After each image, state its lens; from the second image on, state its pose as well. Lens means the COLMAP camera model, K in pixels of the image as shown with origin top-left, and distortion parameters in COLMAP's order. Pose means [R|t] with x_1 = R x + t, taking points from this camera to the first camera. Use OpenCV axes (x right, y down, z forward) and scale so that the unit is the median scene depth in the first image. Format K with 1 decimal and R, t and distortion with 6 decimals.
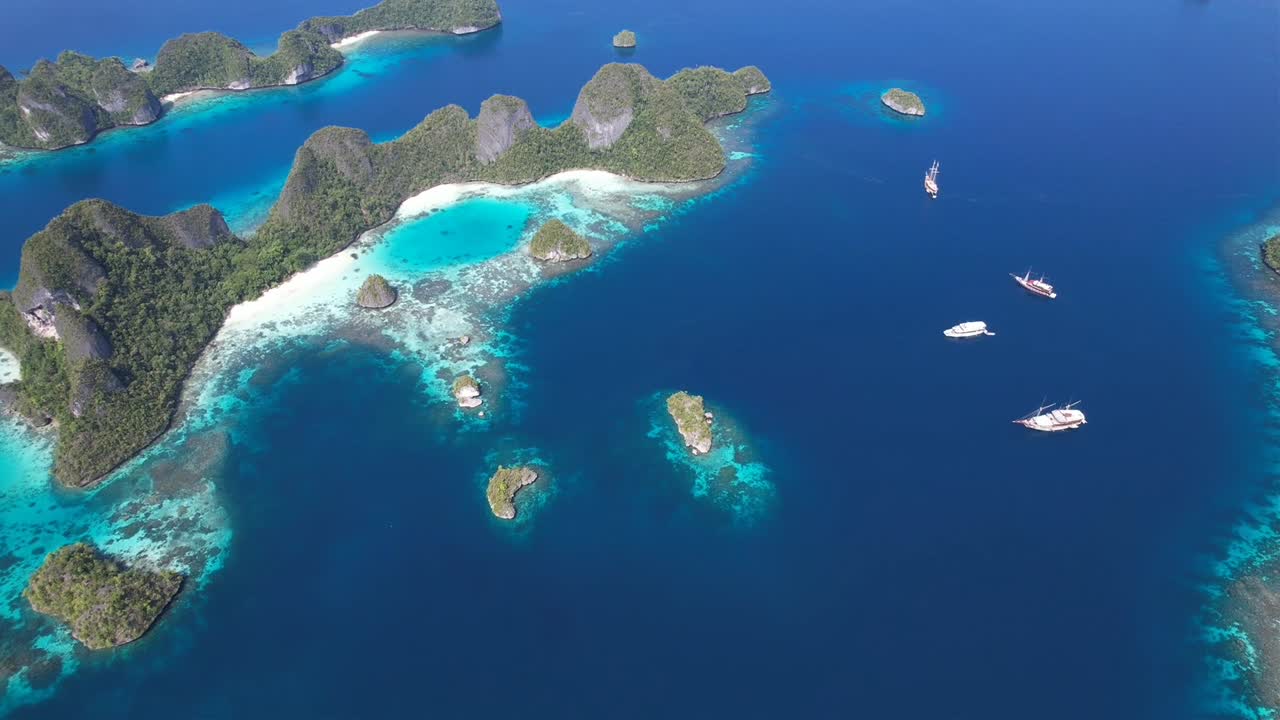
lens RADIAL K [[835.0, 0, 665.6], [0, 835.0, 358.9], [0, 0, 1]] dist [-0.073227, 0.062090]
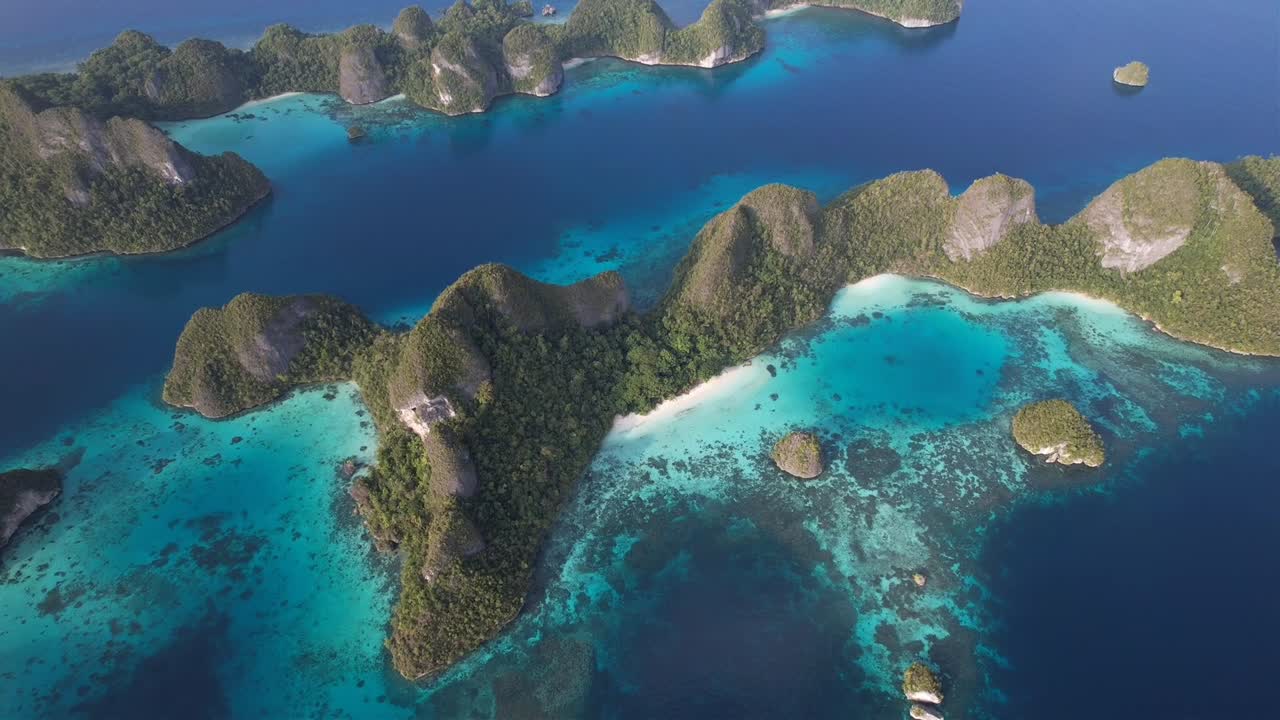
lens RADIAL K [[835.0, 0, 648.8], [0, 835.0, 361.2], [0, 0, 1]] dist [-0.073227, 0.062090]
pose [[0.914974, 0.270524, -0.299397, -0.262285], [-0.242368, 0.961672, 0.128238, -0.209835], [0.322613, -0.044770, 0.945471, 0.252464]]
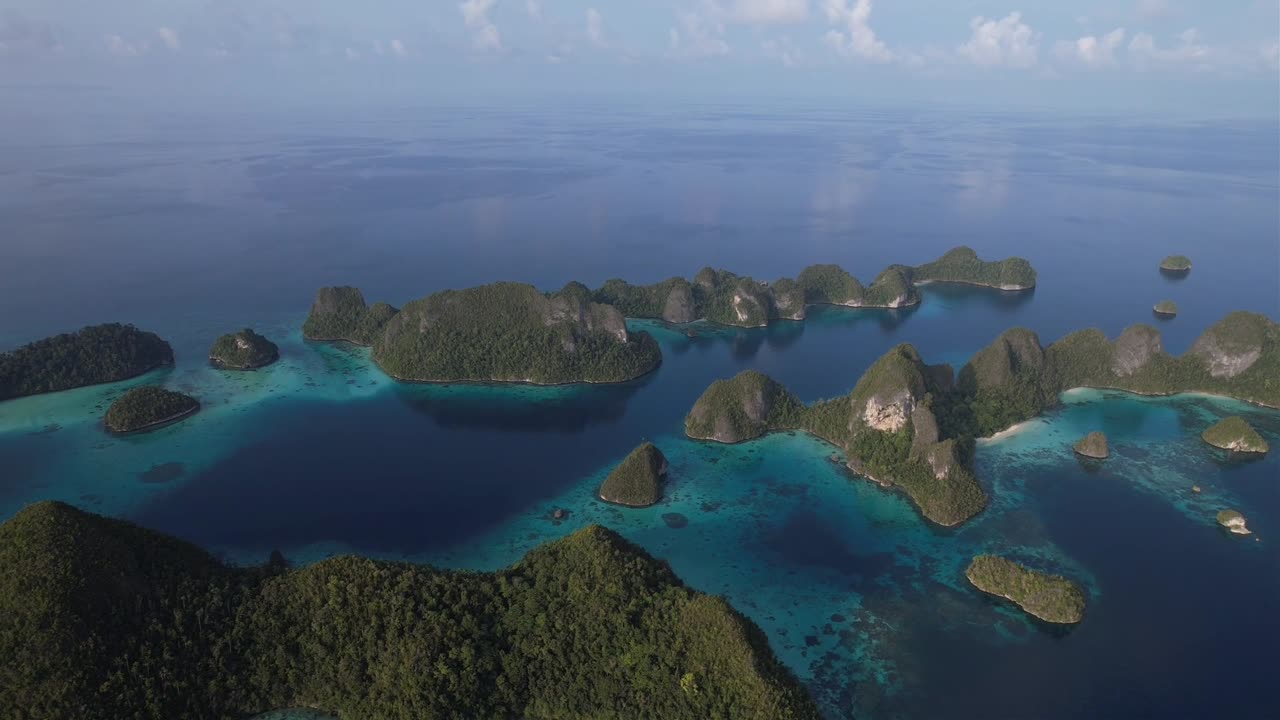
lens RADIAL K [[835.0, 0, 632.2], [0, 835.0, 346.6], [0, 0, 1]] dist [-0.073227, 0.062090]
pose [[0.927495, 0.113144, -0.356302, -0.546367], [-0.229783, 0.924338, -0.304628, 0.305865], [0.294877, 0.364413, 0.883318, -0.344418]]
